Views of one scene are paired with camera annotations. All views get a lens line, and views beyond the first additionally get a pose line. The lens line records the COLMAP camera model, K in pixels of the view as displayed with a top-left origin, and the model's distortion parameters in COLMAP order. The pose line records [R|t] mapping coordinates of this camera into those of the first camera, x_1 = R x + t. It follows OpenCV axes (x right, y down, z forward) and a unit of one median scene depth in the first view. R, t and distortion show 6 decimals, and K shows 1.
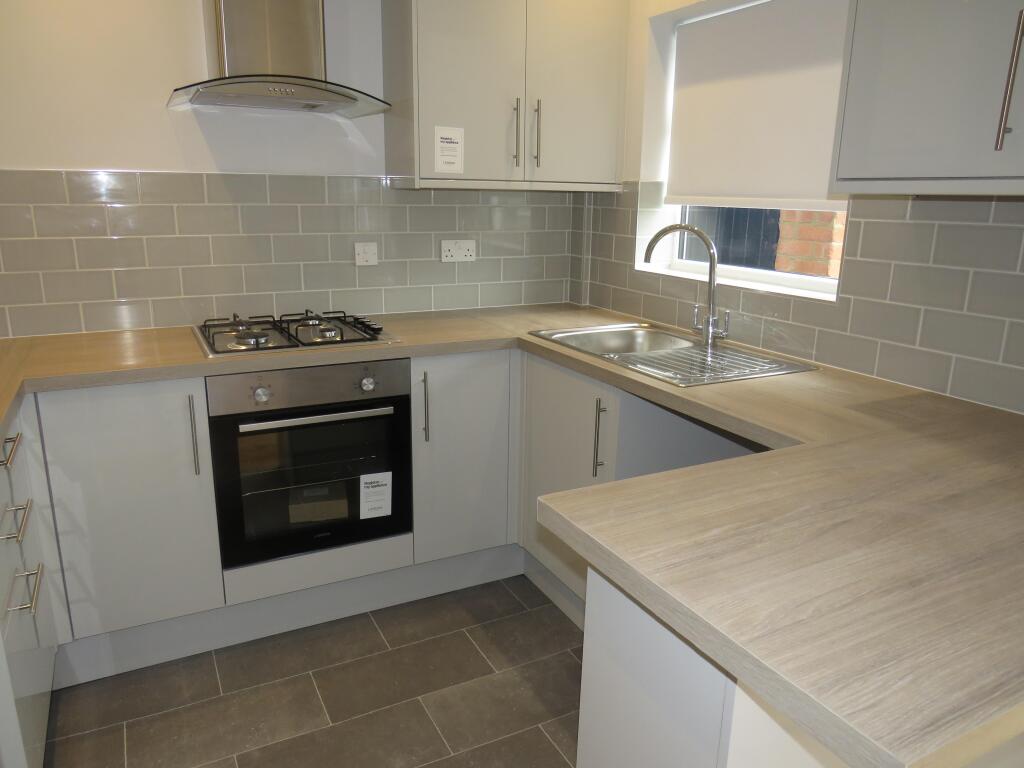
lens RADIAL K [[735.2, 0, 513.5], [0, 735.2, 381.5], [0, 0, 1]] dist [-0.000495, 0.000249]
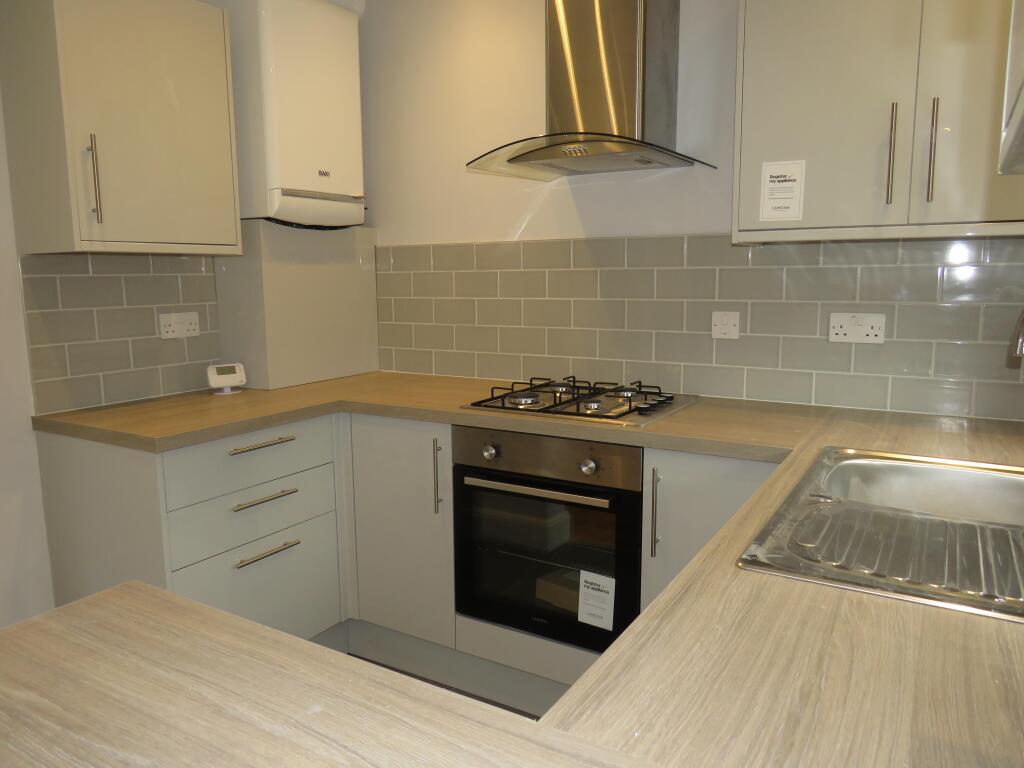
lens RADIAL K [[735.2, 0, 513.7], [0, 735.2, 386.8], [0, 0, 1]] dist [-0.000495, 0.000249]
pose [[0.527660, 0.111009, -0.842171, 0.427077], [-0.197987, 0.980191, 0.005154, -0.068538], [0.826061, 0.164020, 0.539186, 0.403346]]
